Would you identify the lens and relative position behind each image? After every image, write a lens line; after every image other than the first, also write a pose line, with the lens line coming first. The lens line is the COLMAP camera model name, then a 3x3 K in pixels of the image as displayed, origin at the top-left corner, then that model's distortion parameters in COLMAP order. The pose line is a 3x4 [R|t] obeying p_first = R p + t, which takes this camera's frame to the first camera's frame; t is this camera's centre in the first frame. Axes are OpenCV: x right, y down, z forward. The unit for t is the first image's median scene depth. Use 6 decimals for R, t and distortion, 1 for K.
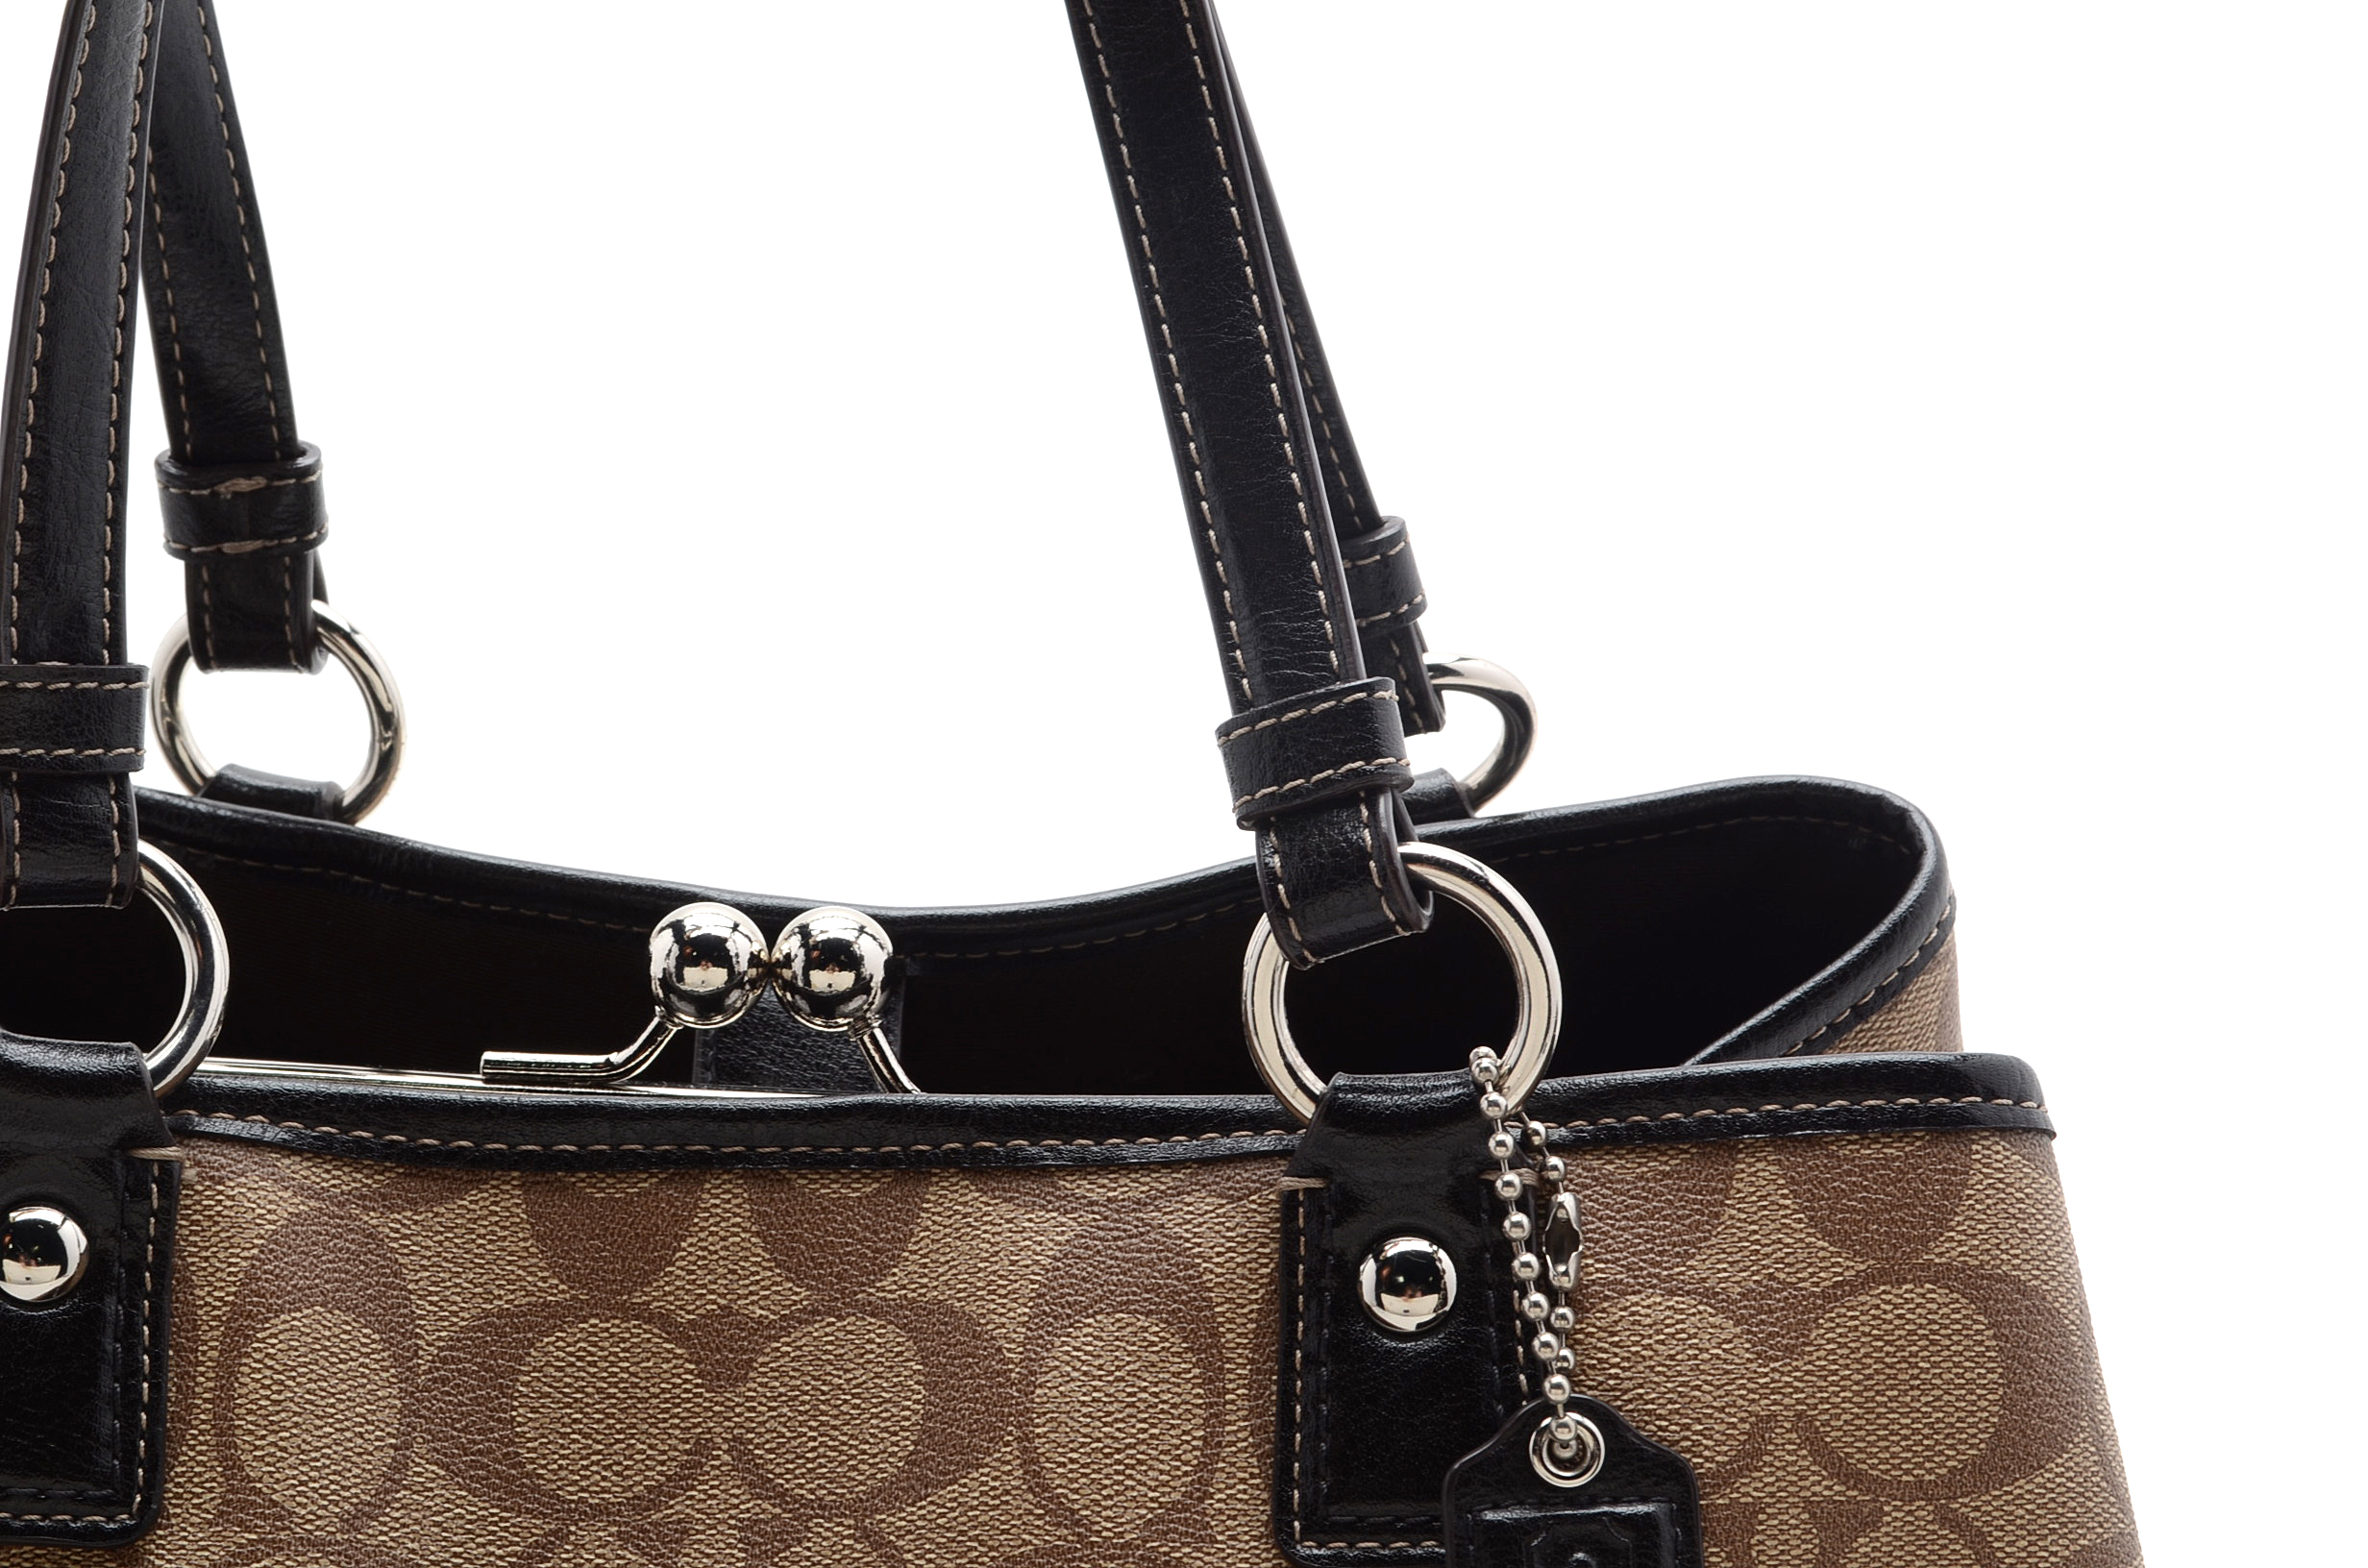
lens RADIAL K [[4536.8, 0, 1164.5], [0, 4536.8, 819.9], [0, 0, 1]] dist [0.034581, 0.000000]
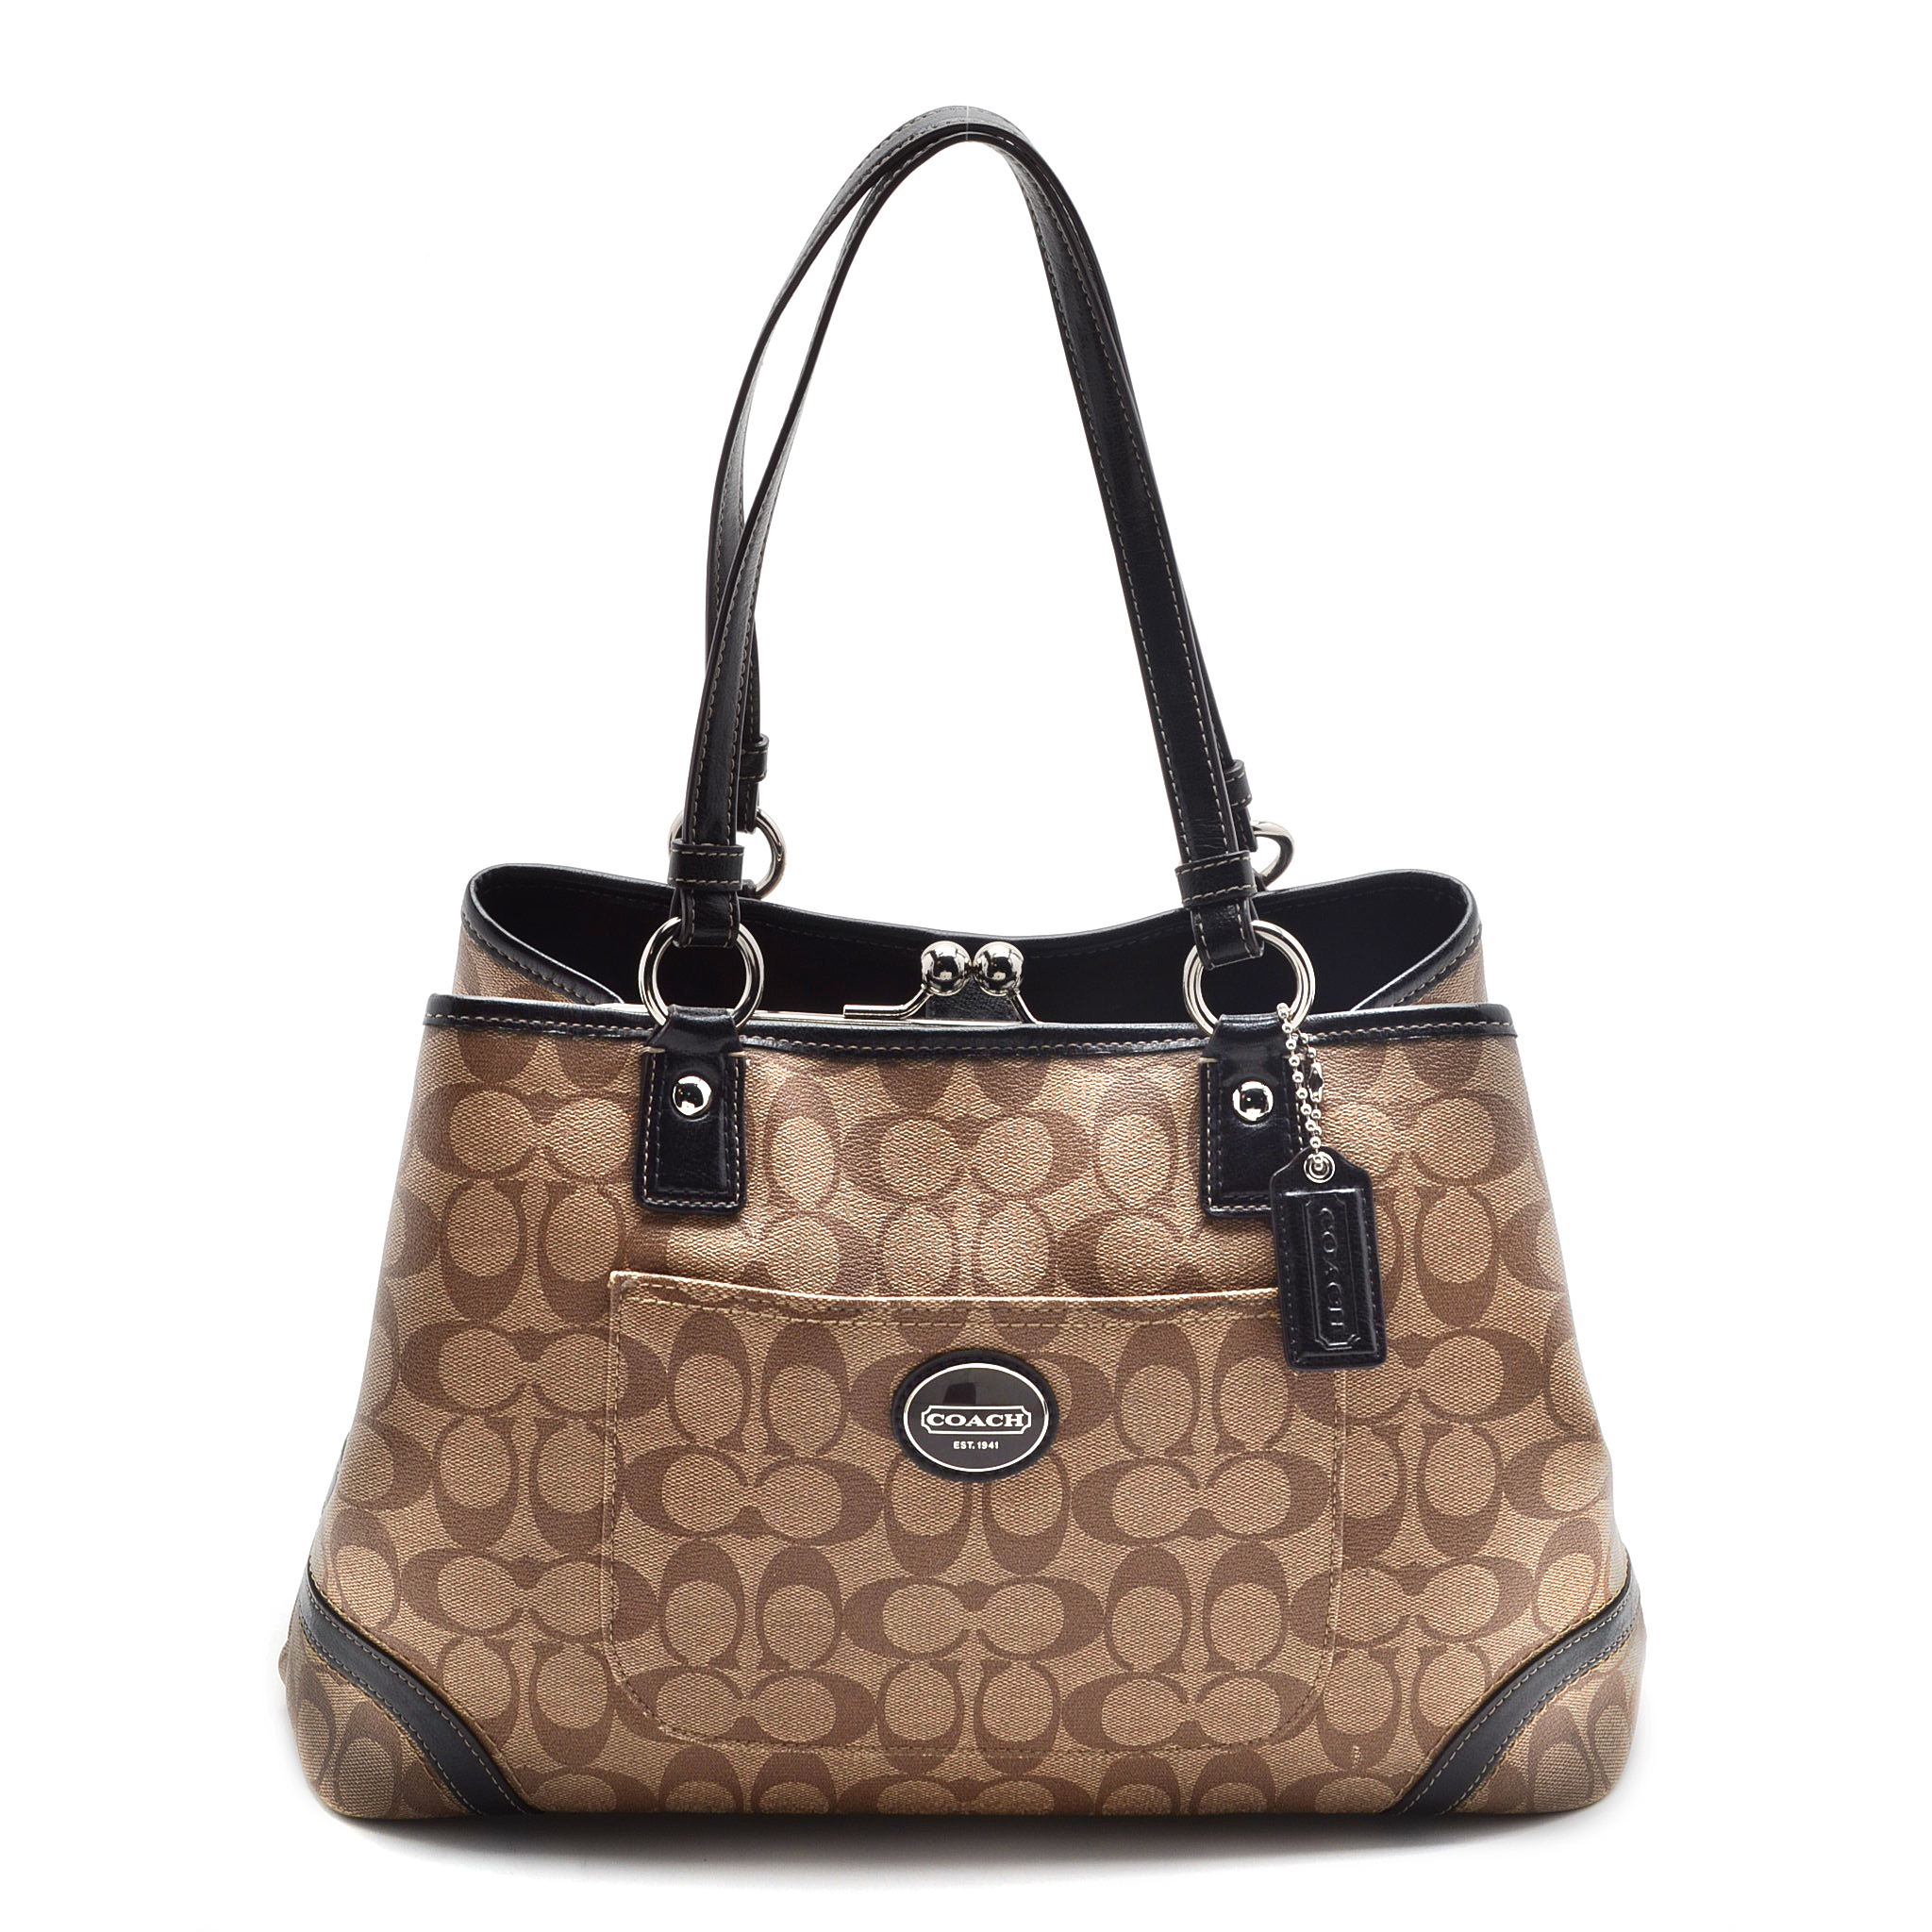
lens RADIAL K [[4359.6, 0, 955.2], [0, 4359.6, 829.3], [0, 0, 1]] dist [0.045845, 0.000000]
pose [[0.999372, -0.011407, 0.033536, -0.181774], [0.009962, 0.999028, 0.042943, -0.144921], [-0.033993, -0.042582, 0.998515, -1.318645]]
